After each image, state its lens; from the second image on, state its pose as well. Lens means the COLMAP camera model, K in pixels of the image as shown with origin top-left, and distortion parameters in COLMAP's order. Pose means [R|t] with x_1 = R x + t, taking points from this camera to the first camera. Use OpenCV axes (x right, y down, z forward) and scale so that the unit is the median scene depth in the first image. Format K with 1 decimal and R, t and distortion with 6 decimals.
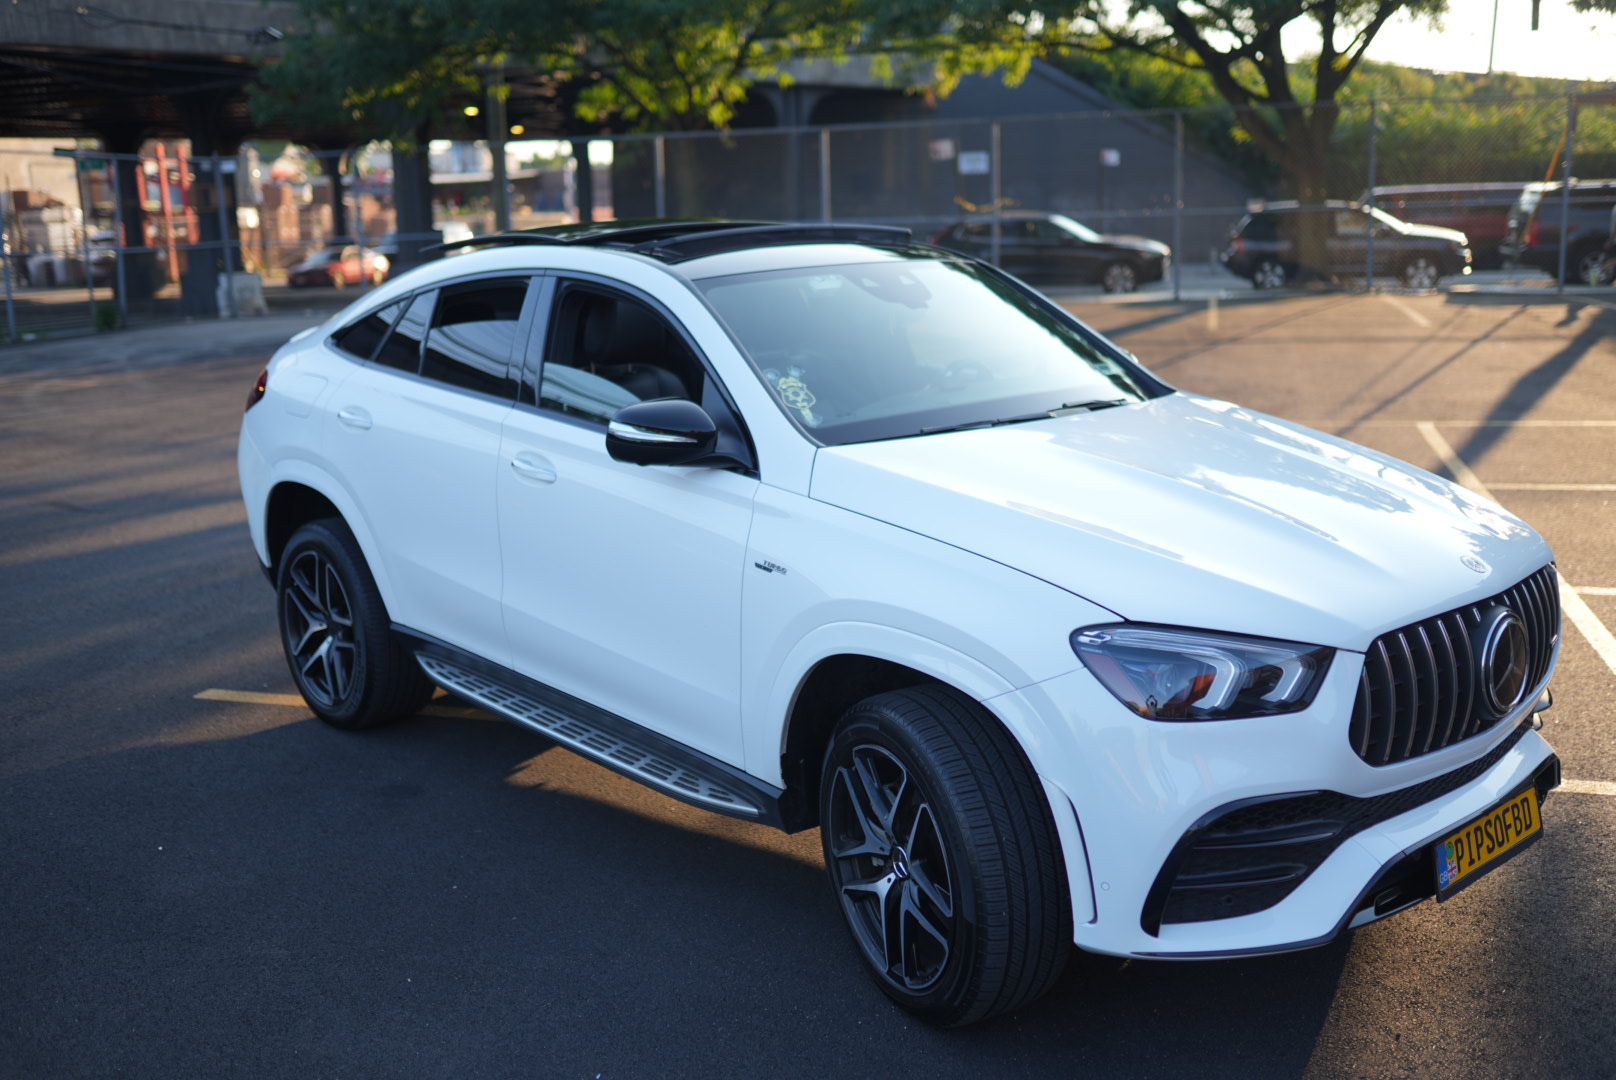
lens RADIAL K [[1557.0, 0, 808.0], [0, 1557.0, 540.0], [0, 0, 1]] dist [-0.058262, 0.086510]
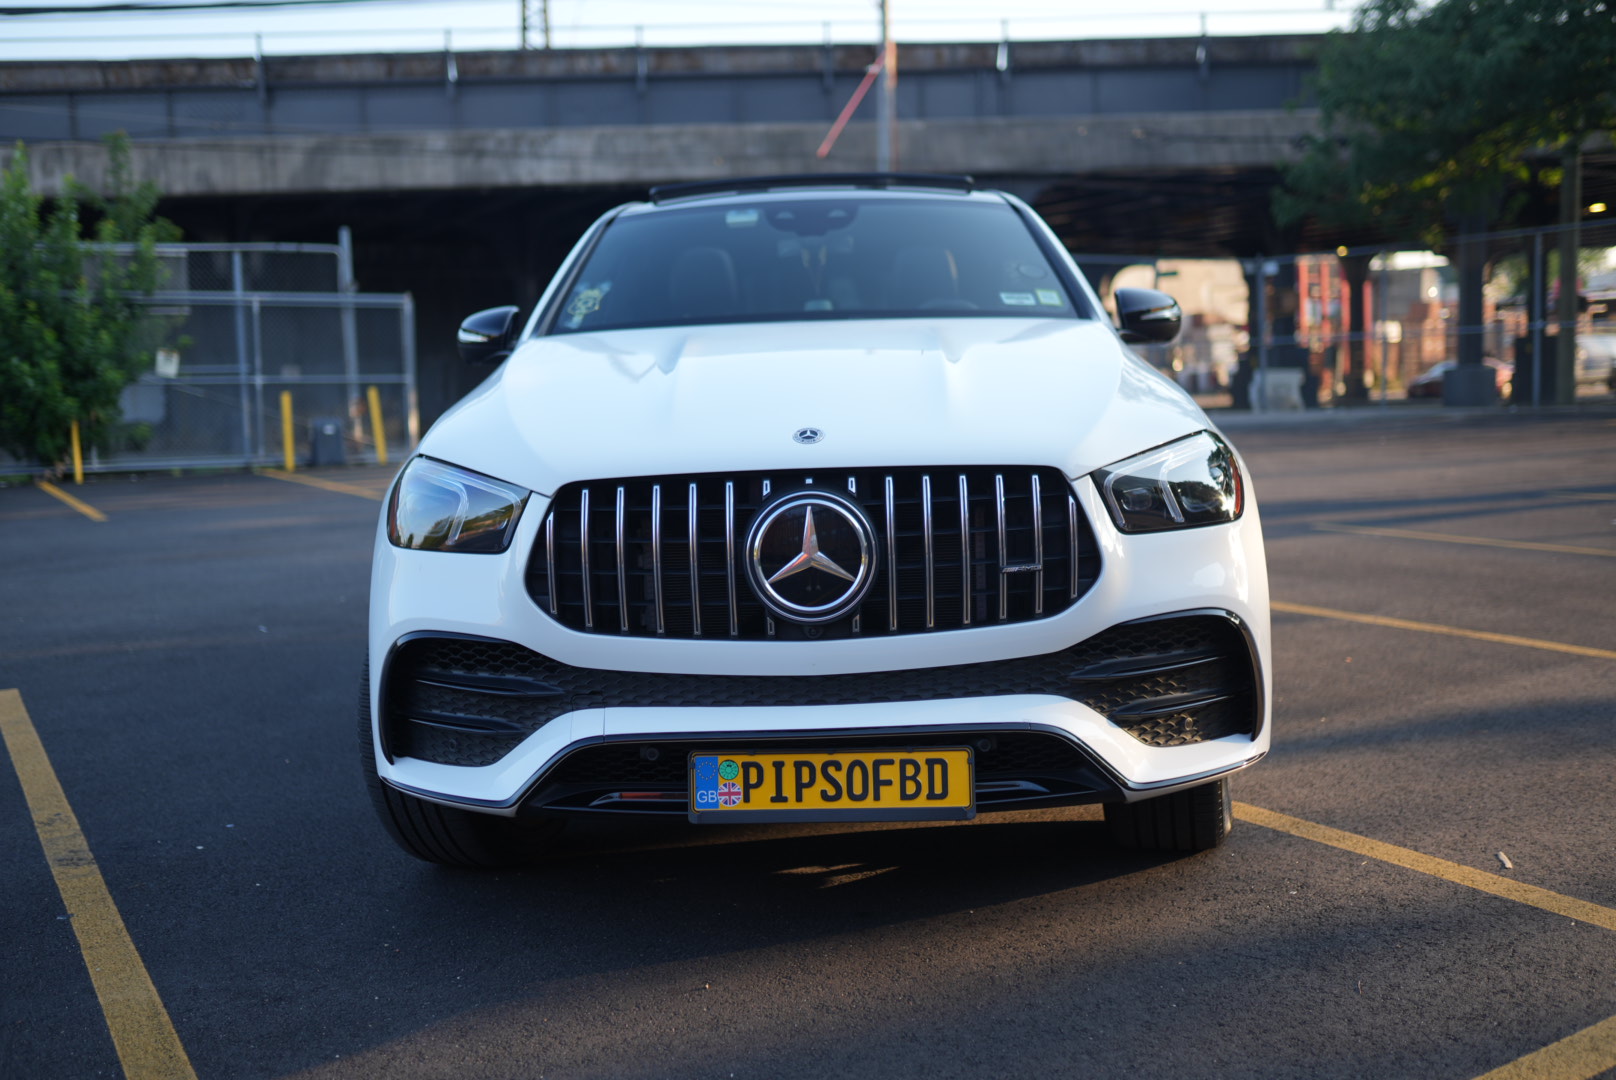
lens RADIAL K [[1557.0, 0, 808.0], [0, 1557.0, 540.0], [0, 0, 1]] dist [-0.058262, 0.086510]
pose [[0.710619, 0.075478, -0.699517, 0.153576], [-0.135163, 0.990355, -0.030449, 0.014606], [0.690472, 0.116186, 0.713967, 0.061997]]
